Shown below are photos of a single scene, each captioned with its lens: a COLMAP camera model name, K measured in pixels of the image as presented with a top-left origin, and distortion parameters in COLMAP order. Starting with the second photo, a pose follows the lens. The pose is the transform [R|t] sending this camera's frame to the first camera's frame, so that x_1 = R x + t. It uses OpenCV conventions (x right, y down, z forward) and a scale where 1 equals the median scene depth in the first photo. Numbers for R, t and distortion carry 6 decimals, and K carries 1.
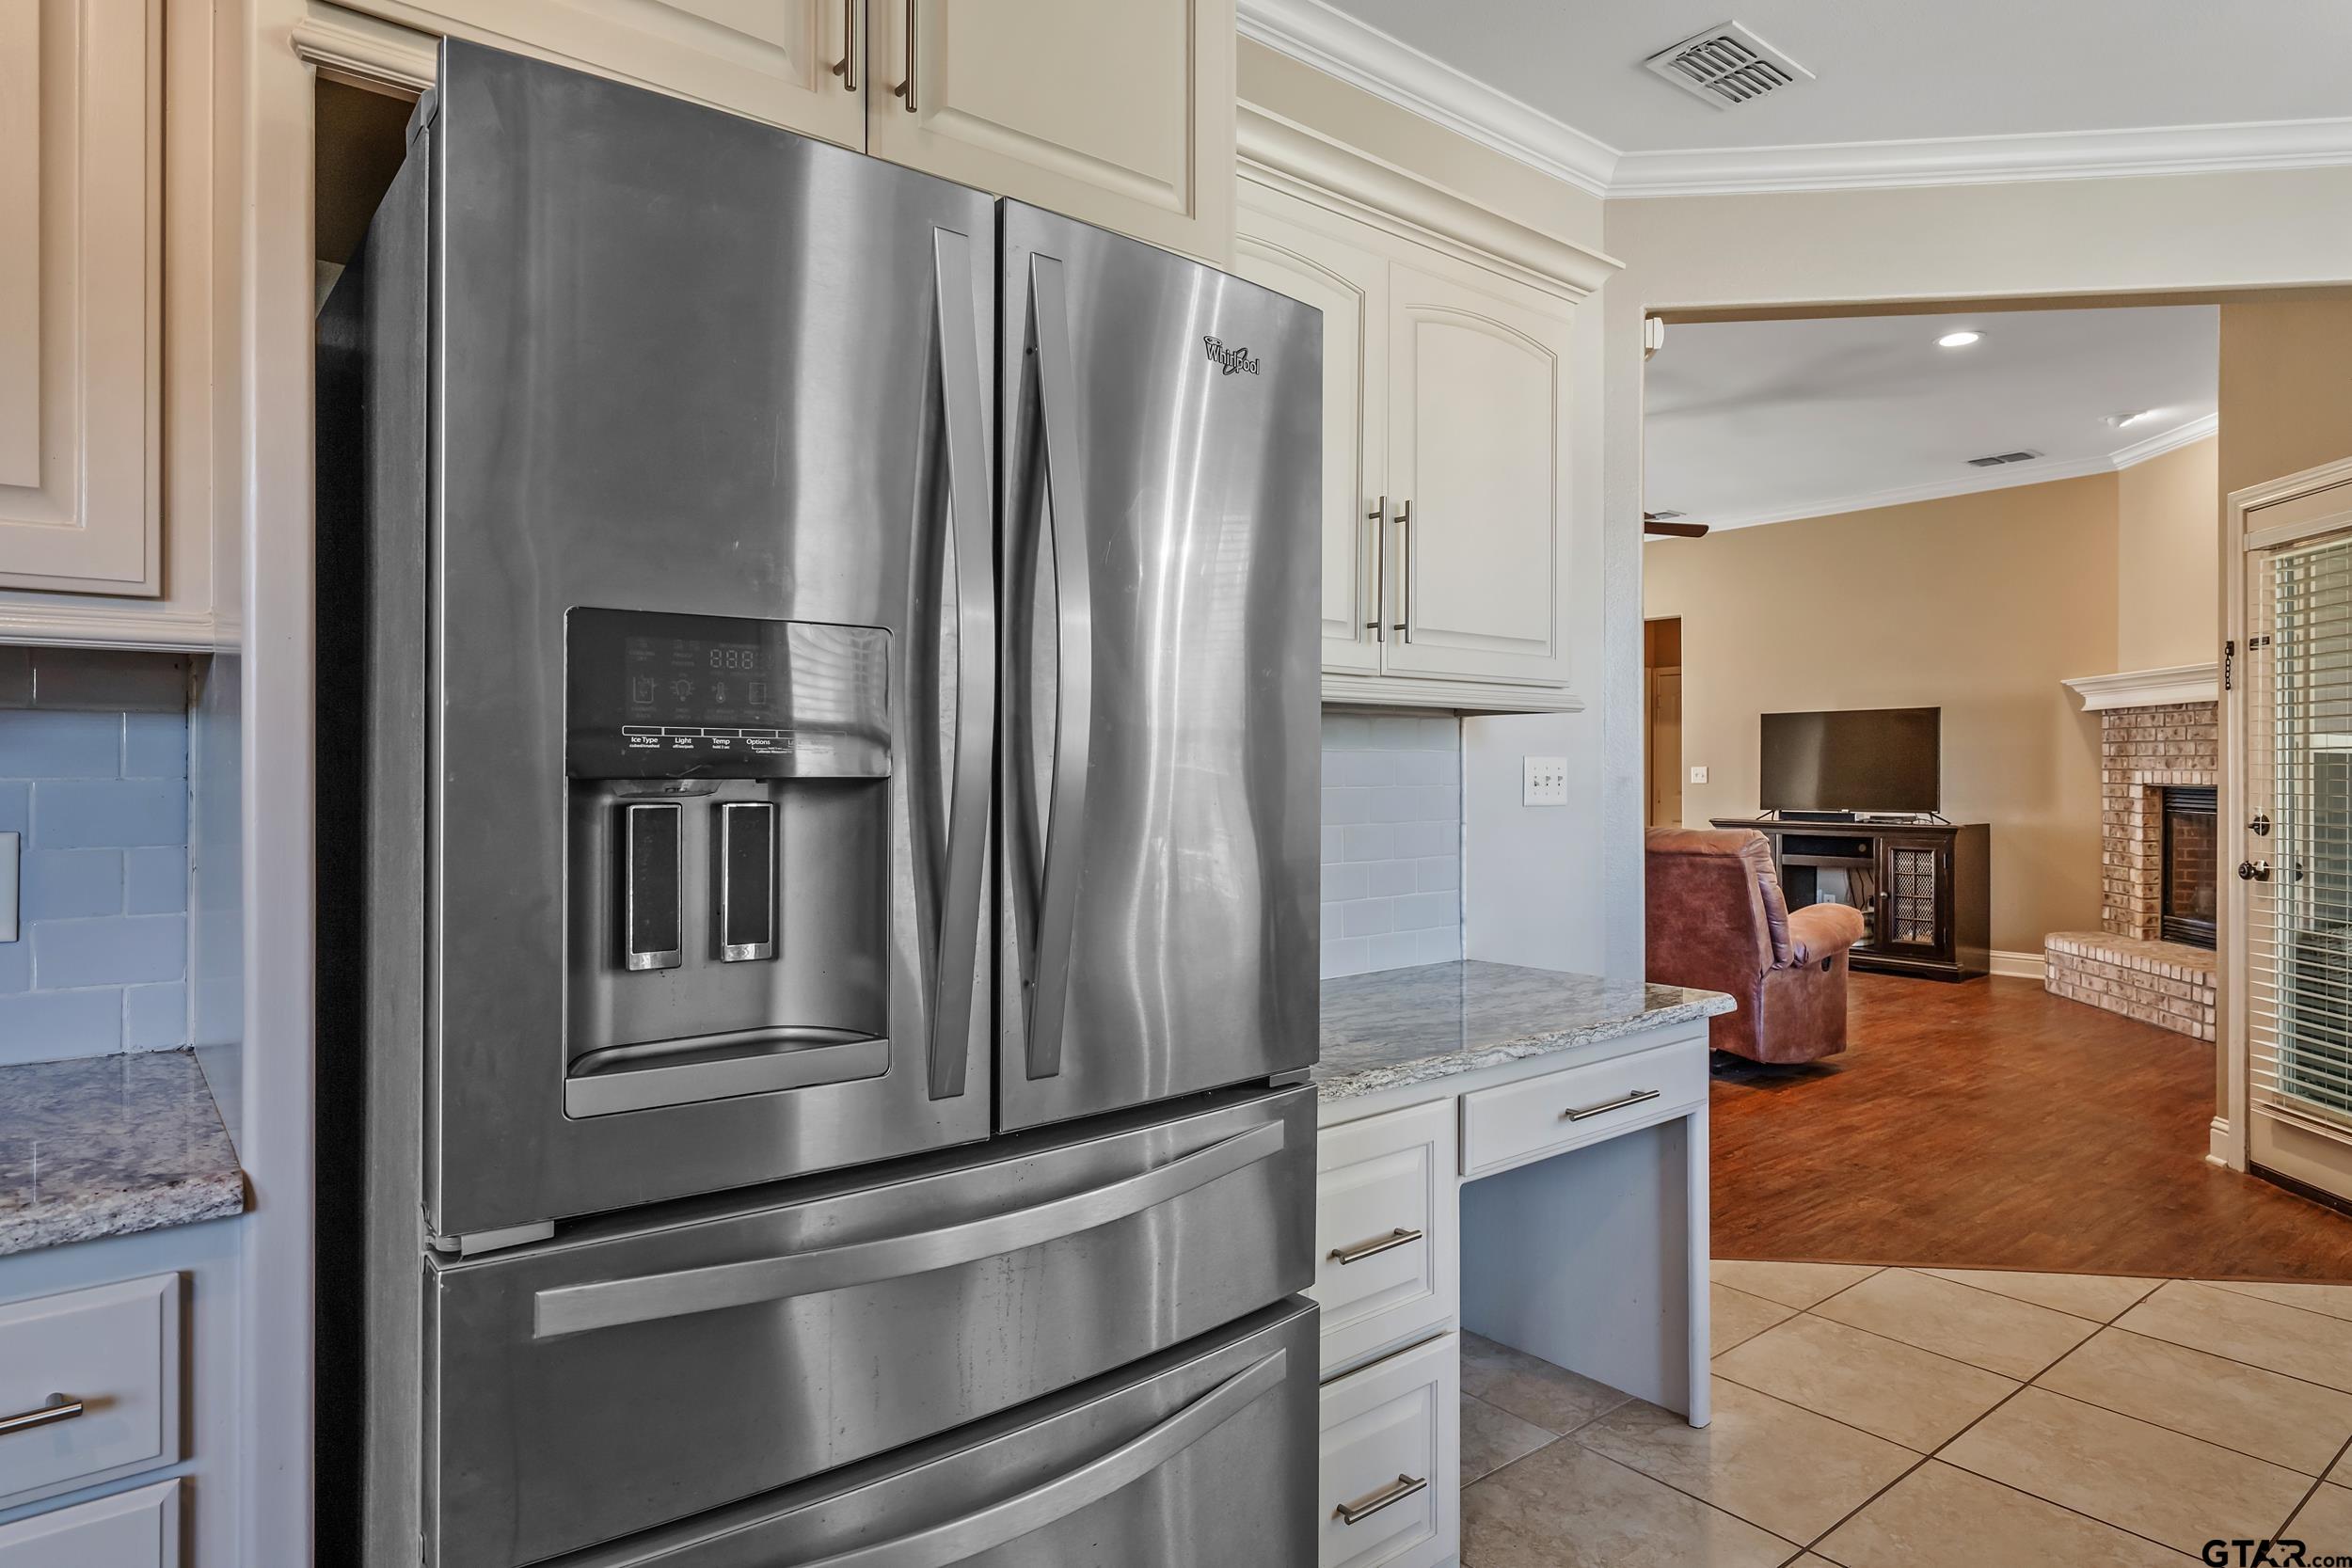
lens RADIAL K [[1314.1, 0, 1180.2], [0, 1314.1, 777.6], [0, 0, 1]] dist [0.000356, -0.001136]
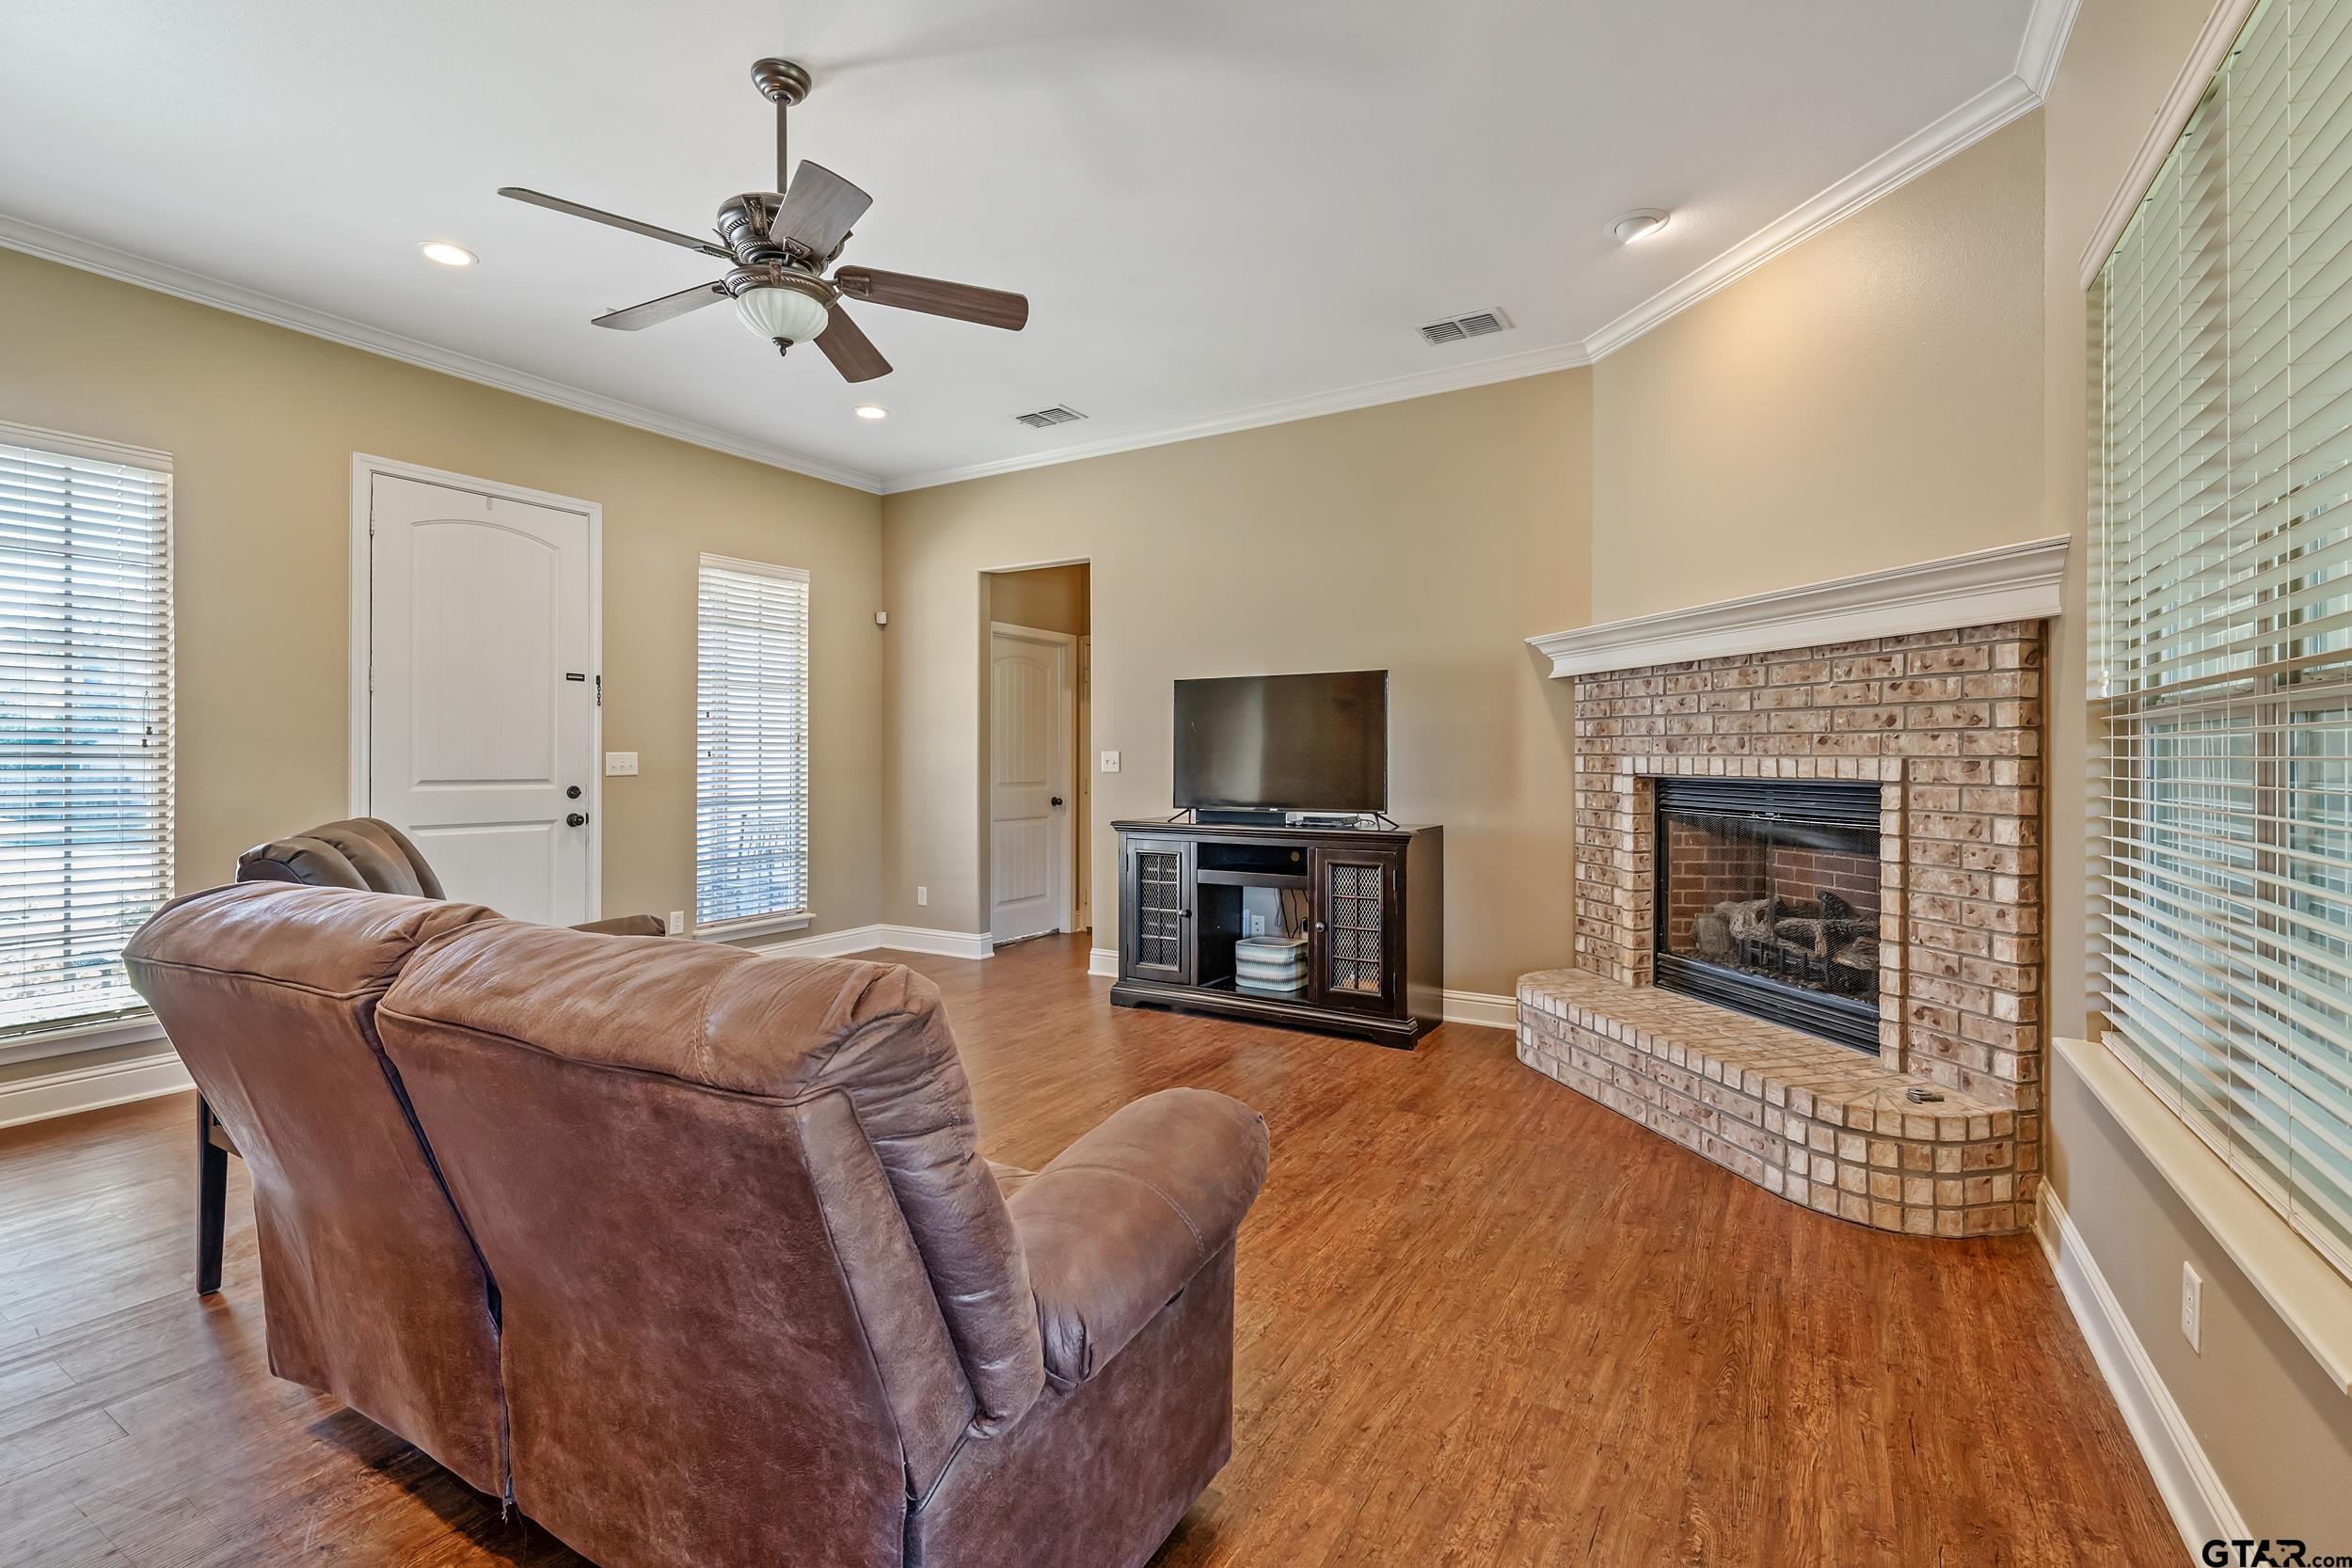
lens RADIAL K [[1051.1, 0, 1183.9], [0, 1051.1, 764.9], [0, 0, 1]] dist [0.000381, -0.000040]
pose [[0.935772, -0.002674, 0.352595, 0.588518], [0.002072, 0.999996, 0.002084, -0.004186], [-0.352599, -0.001220, 0.935774, 1.090901]]
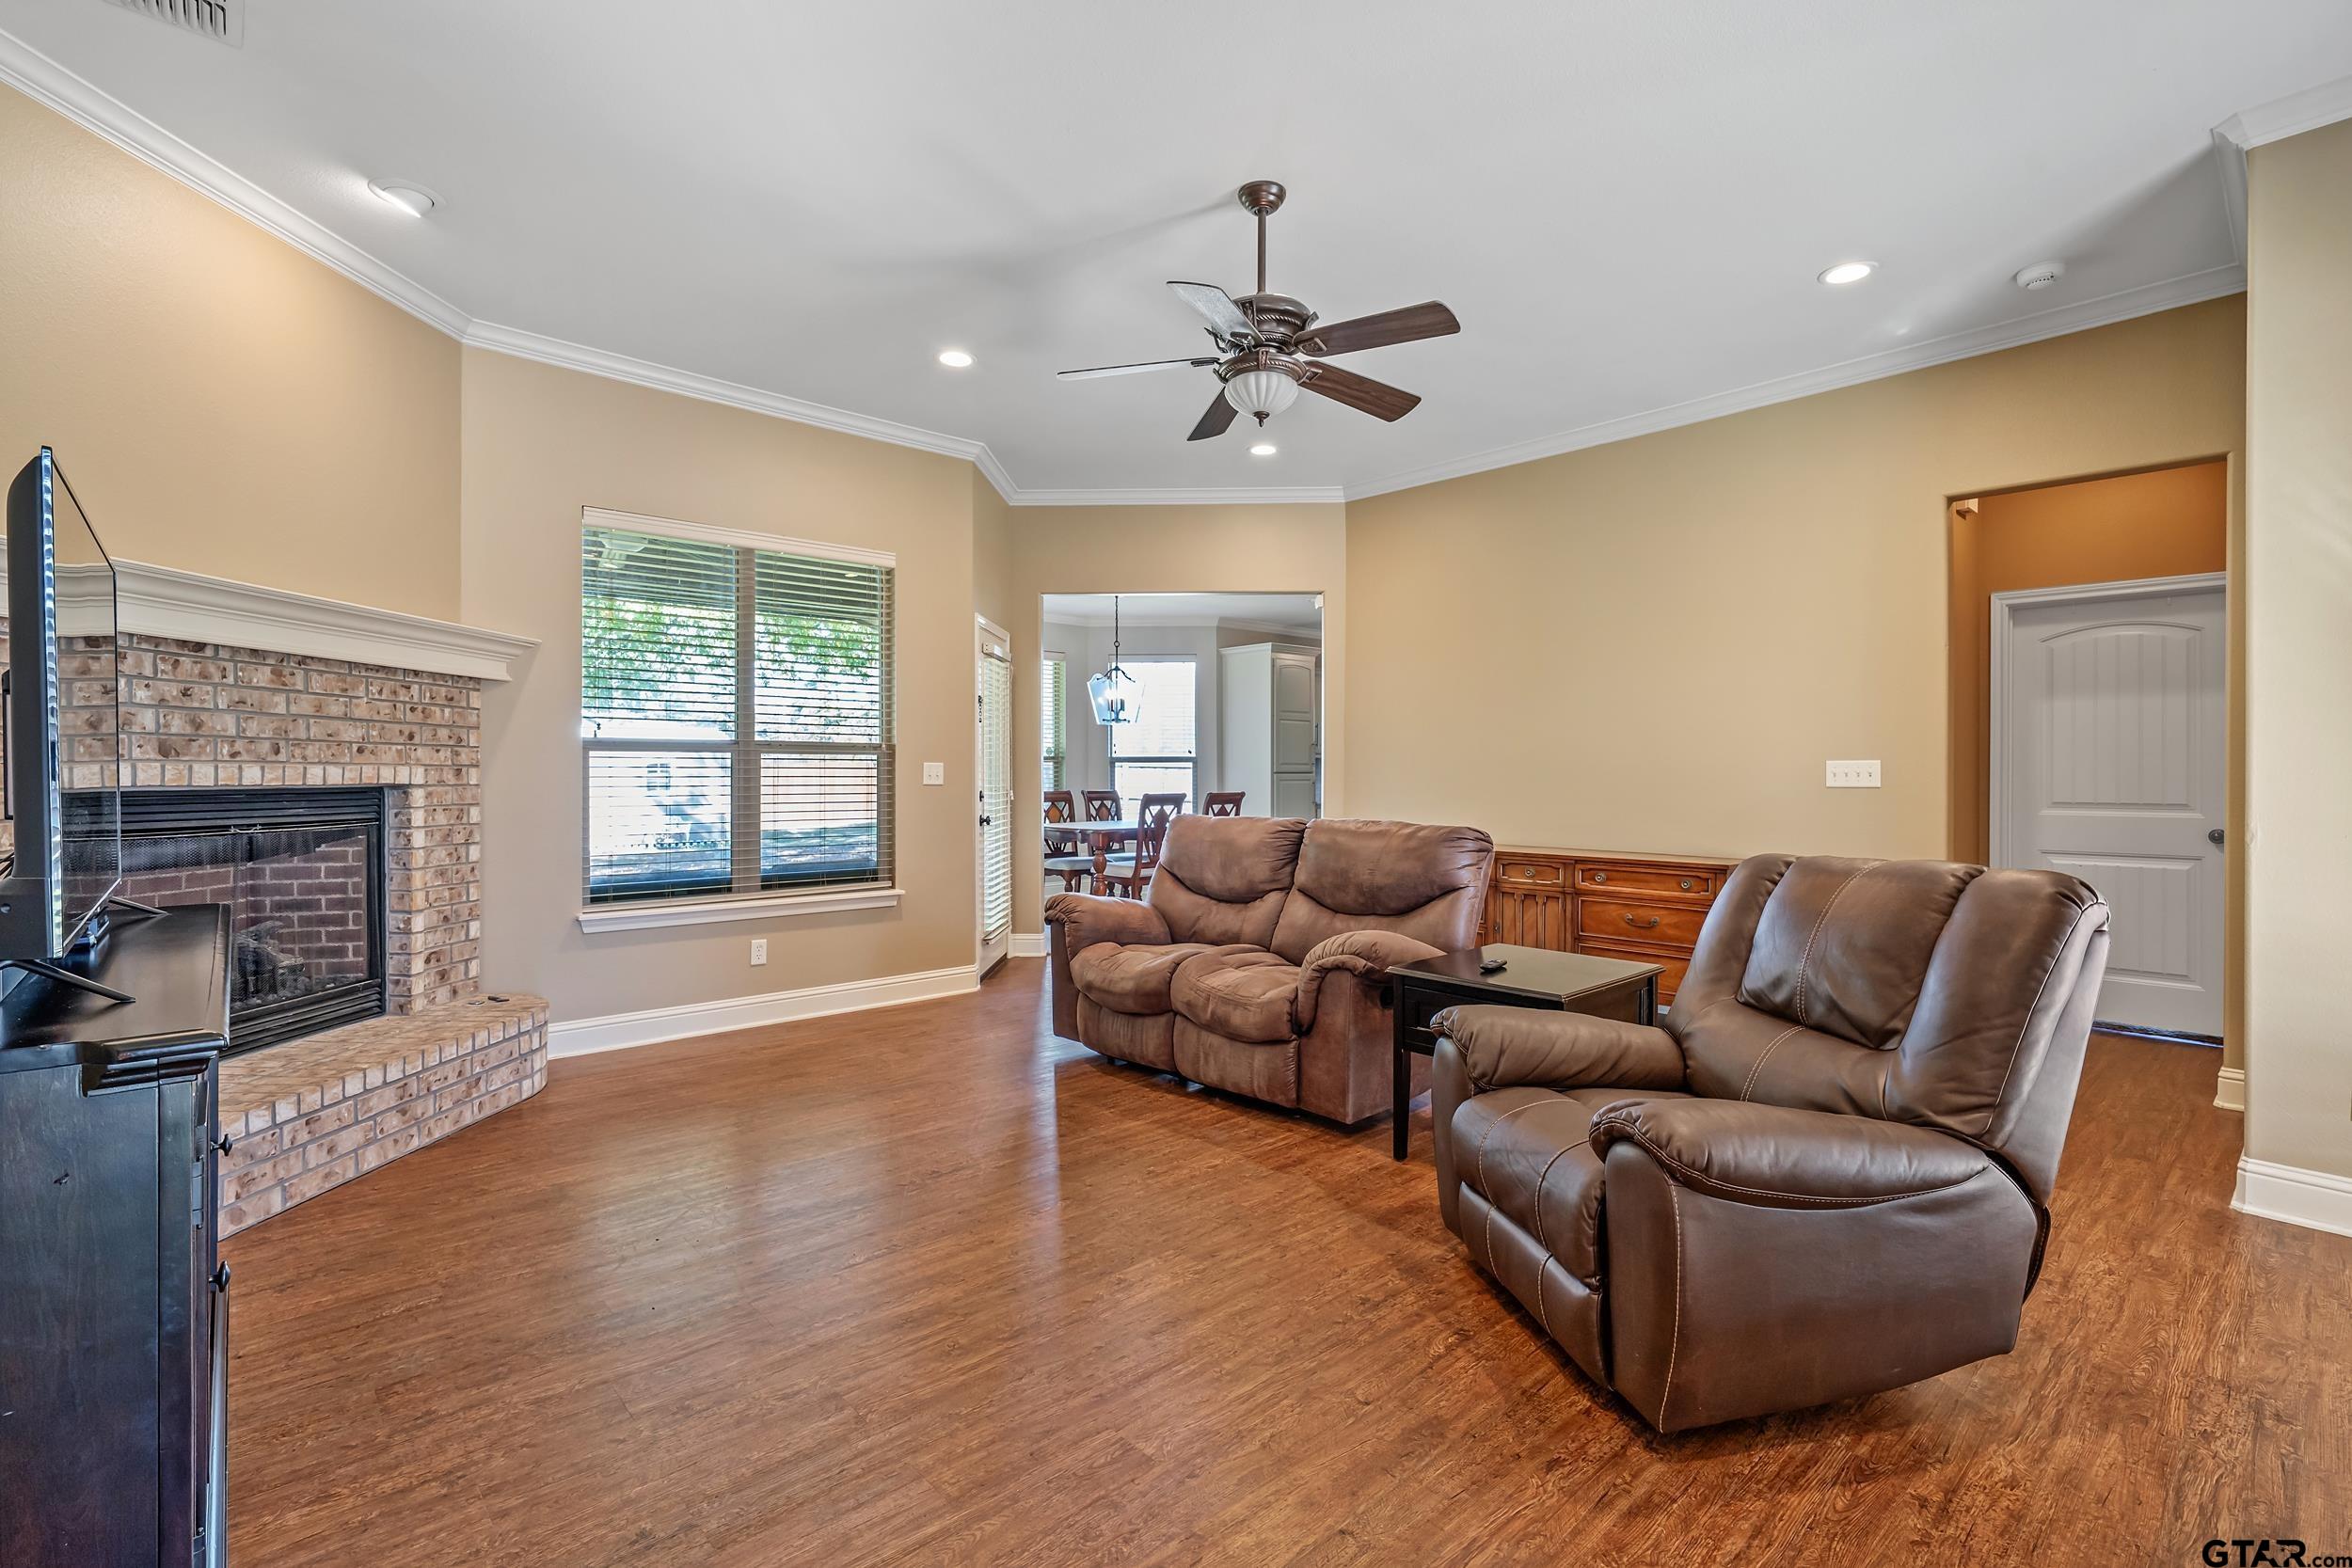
lens RADIAL K [[1051.1, 0, 1183.9], [0, 1051.1, 764.9], [0, 0, 1]] dist [0.000381, -0.000040]
pose [[-0.996951, -0.001761, -0.078015, 0.727322], [-0.001650, 0.999998, -0.001488, -0.007751], [0.078017, -0.001355, -0.996951, 2.864042]]
